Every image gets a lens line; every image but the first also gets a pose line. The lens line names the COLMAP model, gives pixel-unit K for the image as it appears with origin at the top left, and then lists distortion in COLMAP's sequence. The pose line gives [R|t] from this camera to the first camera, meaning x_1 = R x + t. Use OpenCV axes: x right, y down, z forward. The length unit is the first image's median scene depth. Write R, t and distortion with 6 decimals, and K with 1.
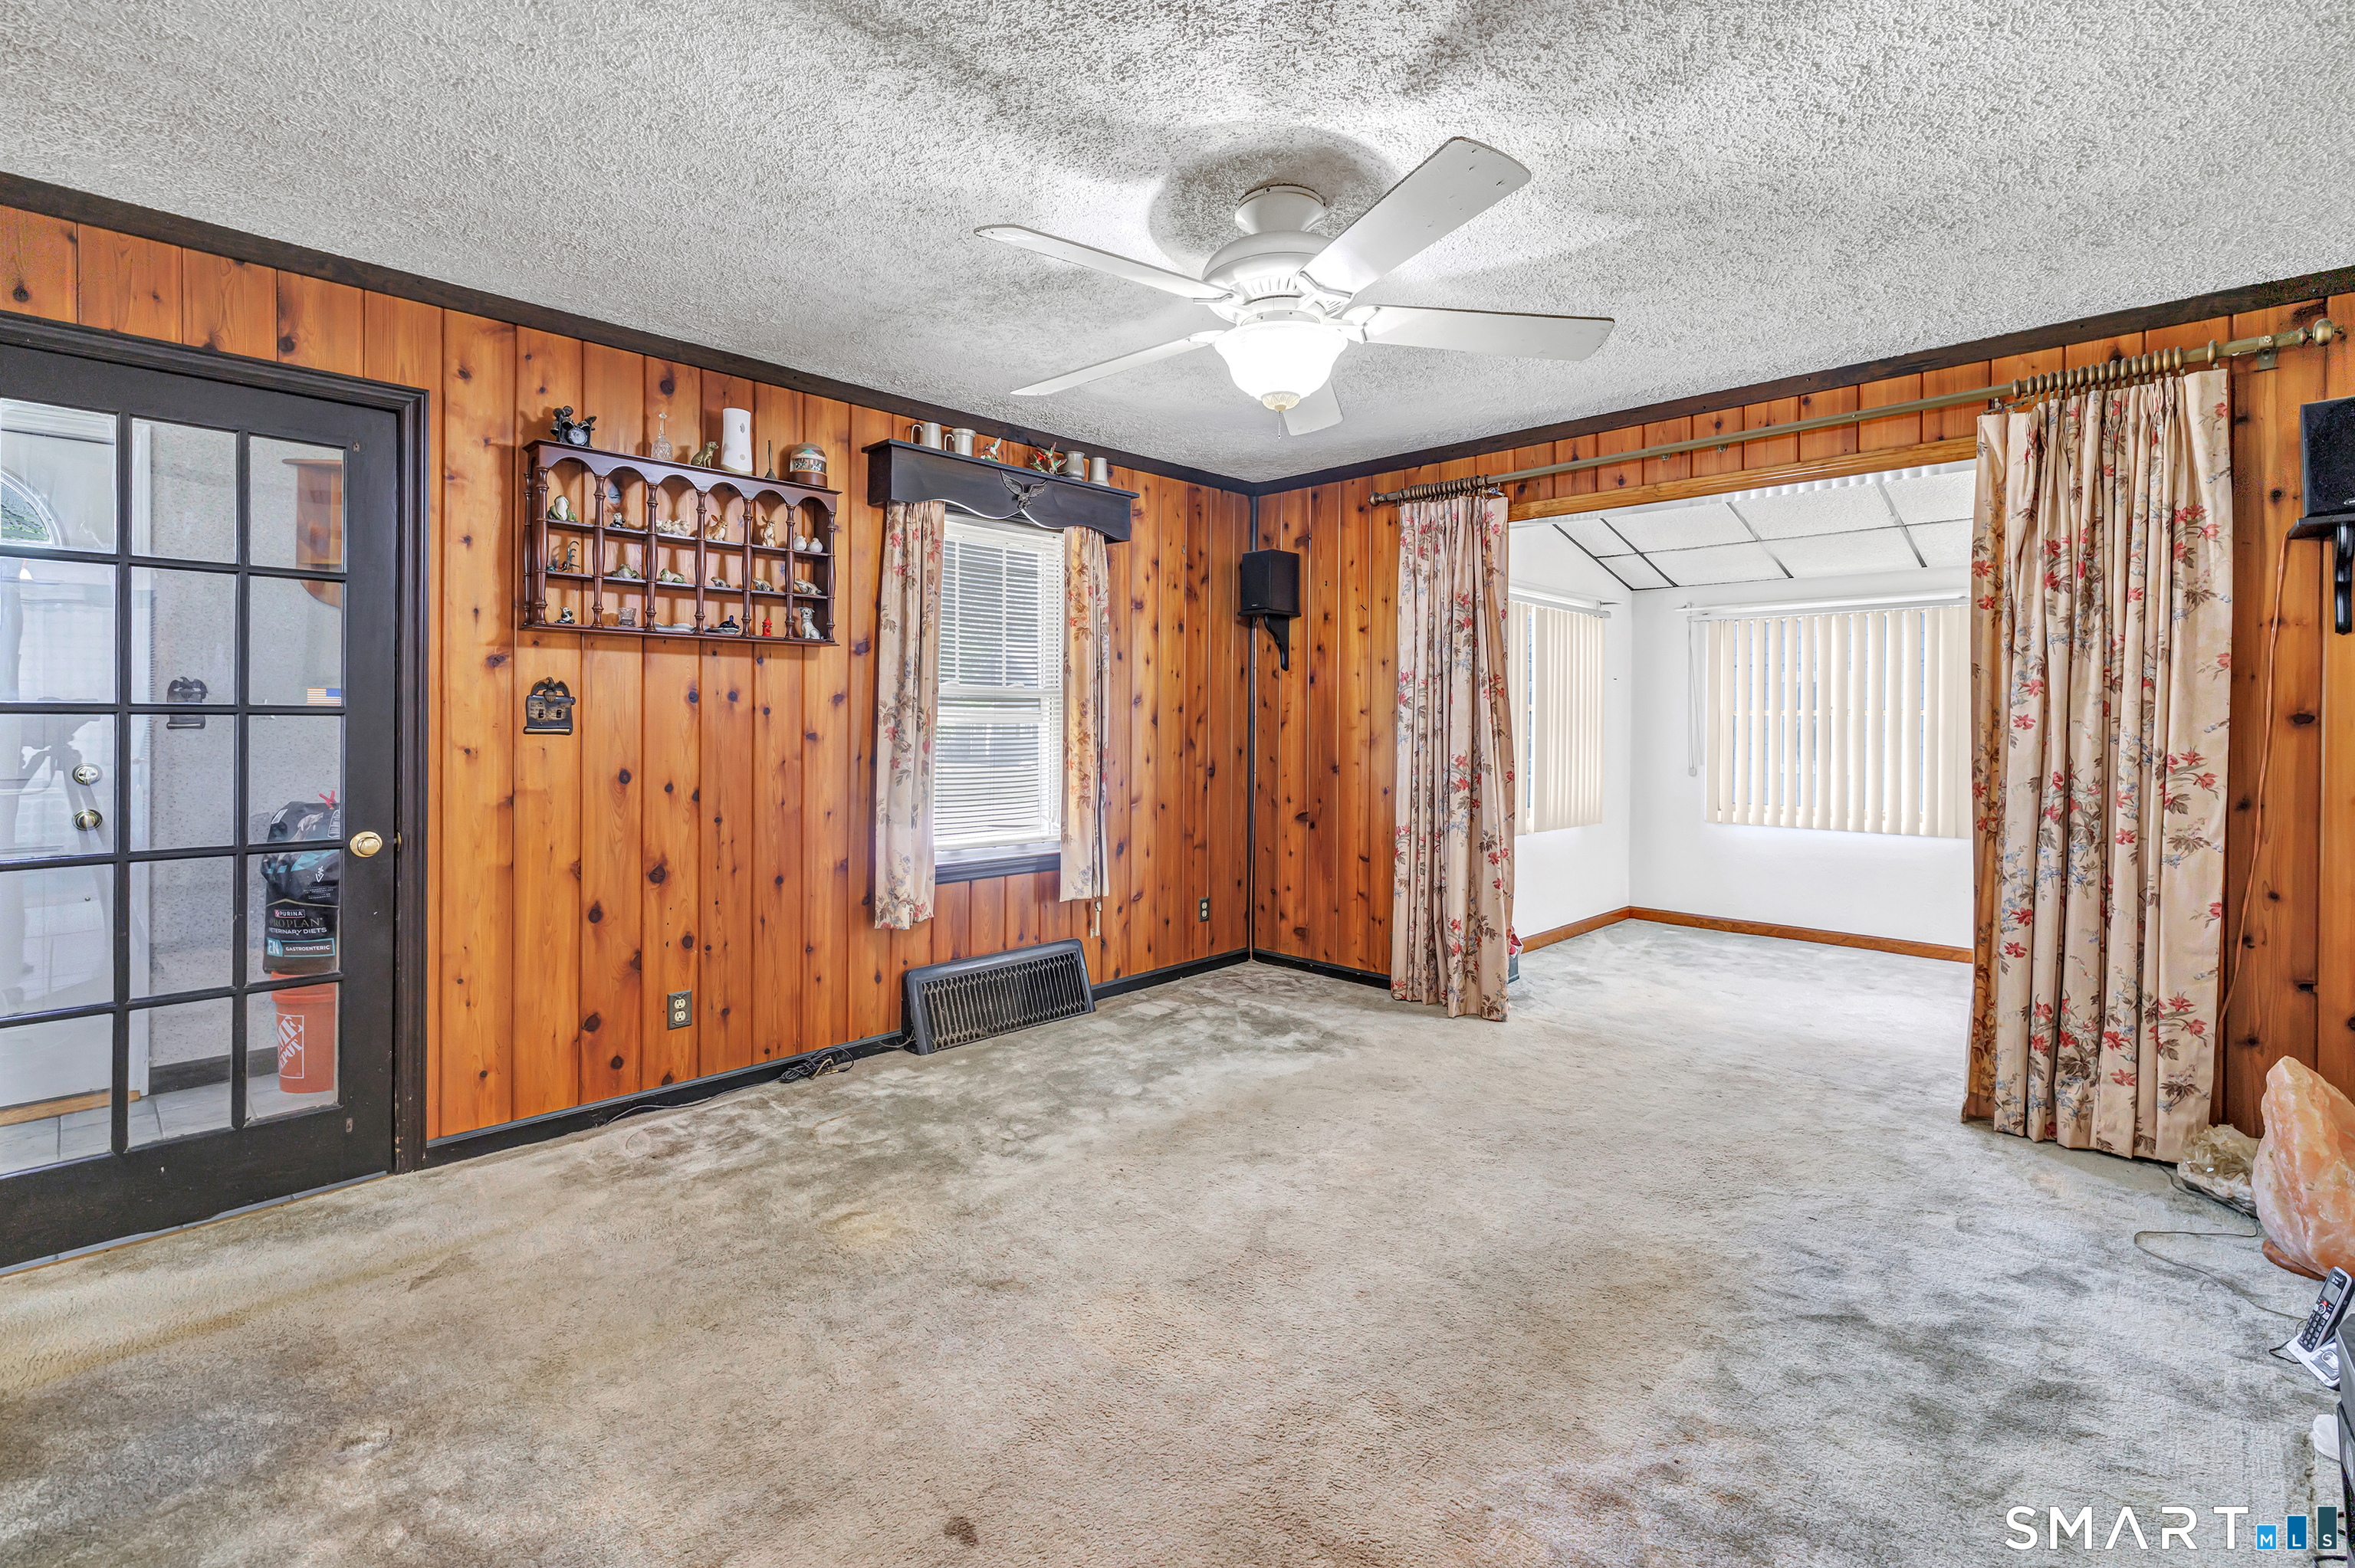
lens RADIAL K [[1058.7, 0, 1164.8], [0, 1058.7, 721.6], [0, 0, 1]] dist [0.000563, 0.000351]
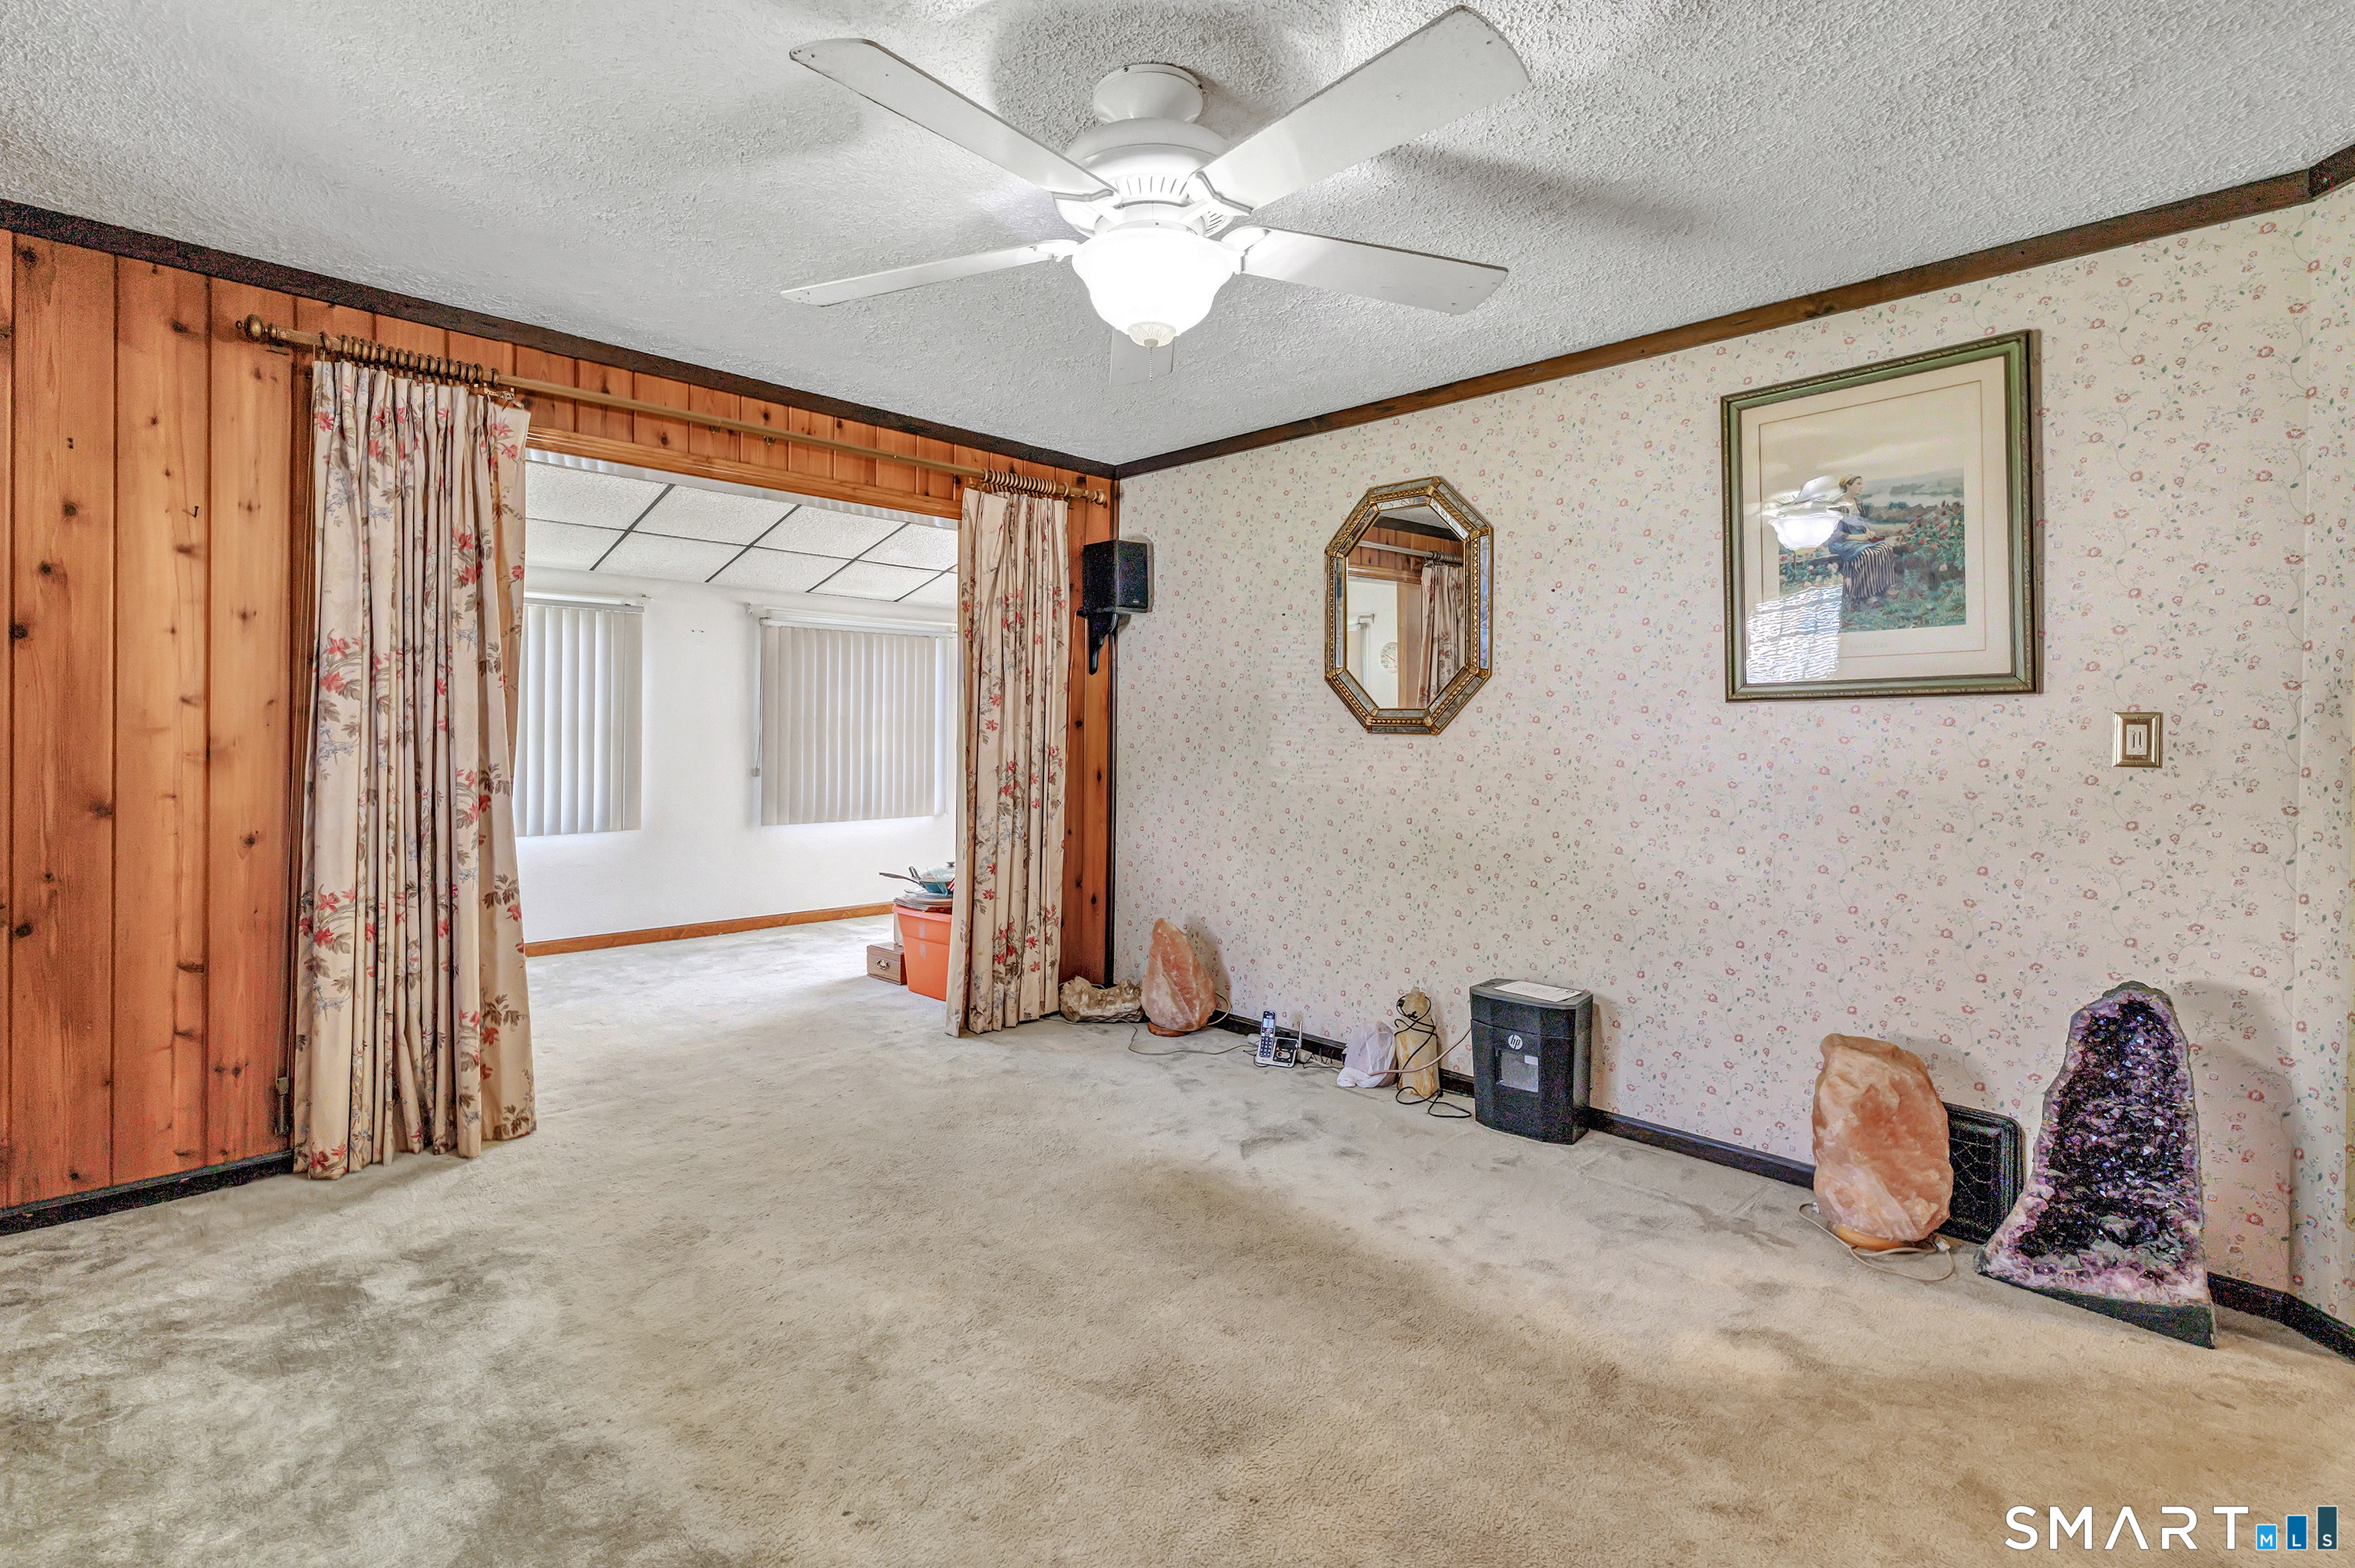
lens RADIAL K [[1075.8, 0, 1168.0], [0, 1075.8, 737.6], [0, 0, 1]] dist [-0.000760, -0.000175]
pose [[0.019809, -0.011246, 0.999741, -0.523245], [-0.007849, 0.999904, 0.011404, -0.001148], [-0.999773, -0.008072, 0.019719, 0.702247]]
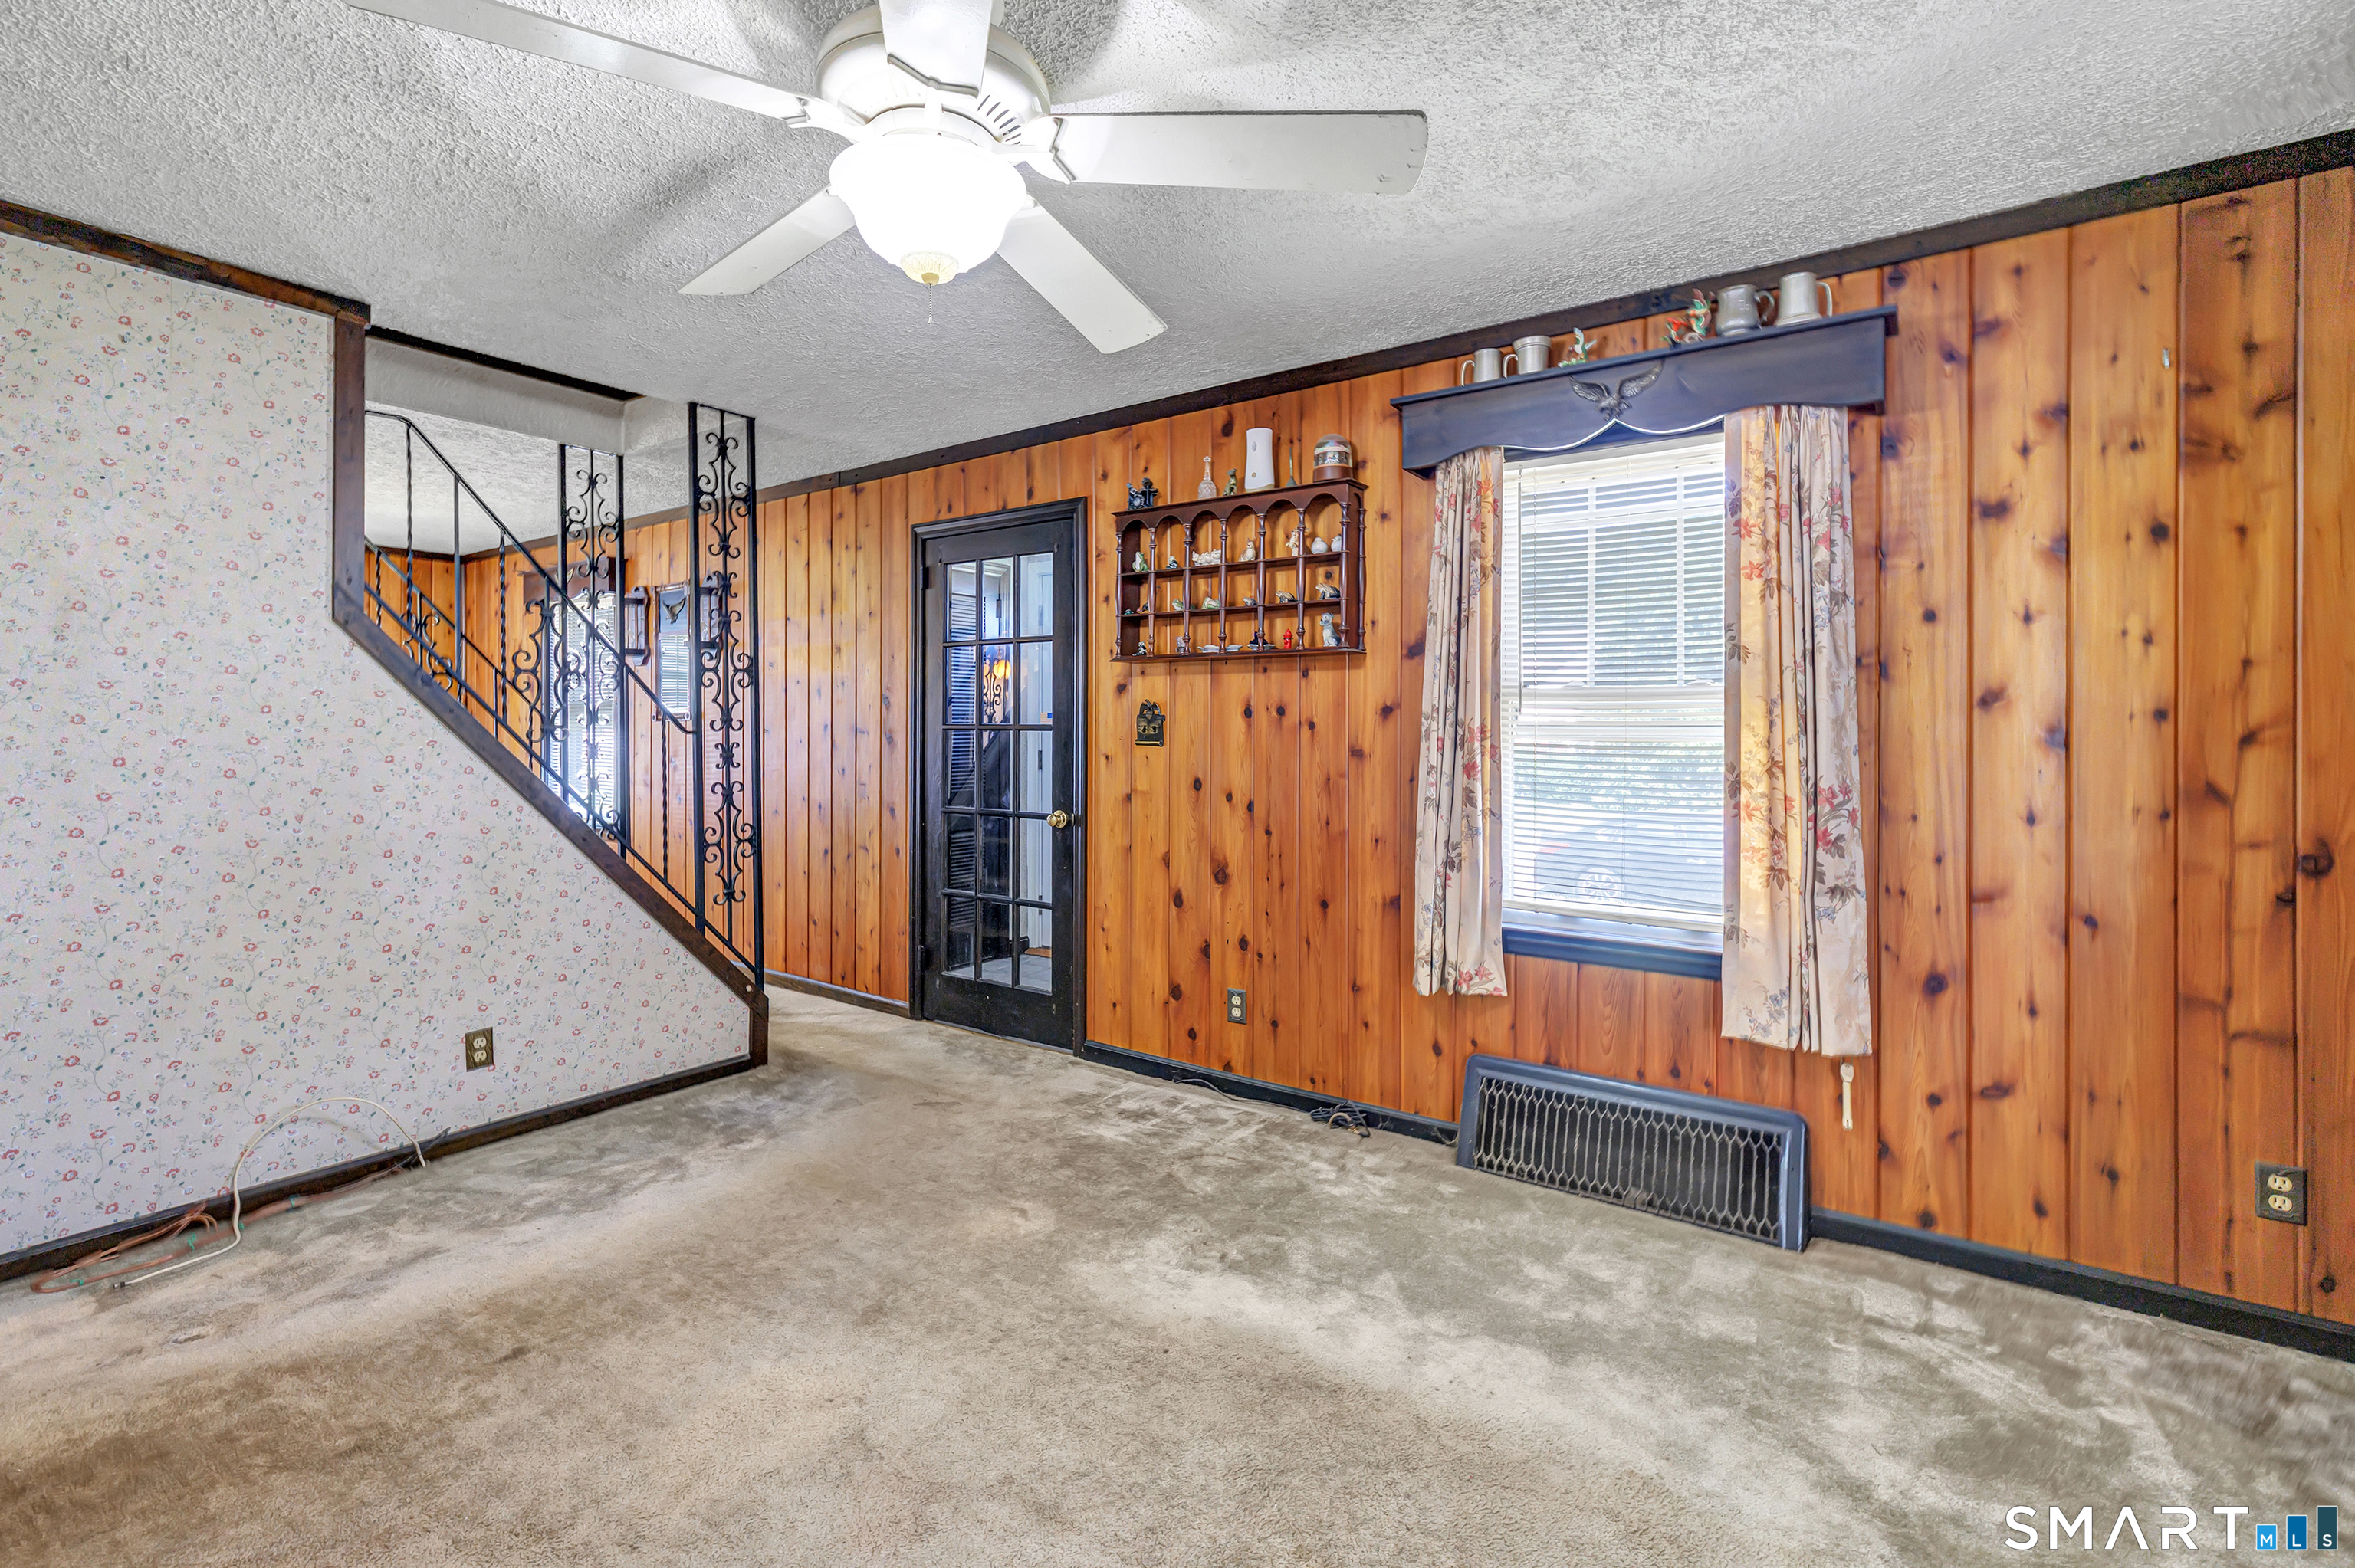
lens RADIAL K [[1058.7, 0, 1164.8], [0, 1058.7, 721.6], [0, 0, 1]] dist [0.000563, 0.000351]
pose [[0.151767, -0.011656, -0.988348, 0.591577], [-0.005415, 0.999906, -0.012624, -0.000548], [0.988401, 0.007268, 0.151690, 0.767718]]
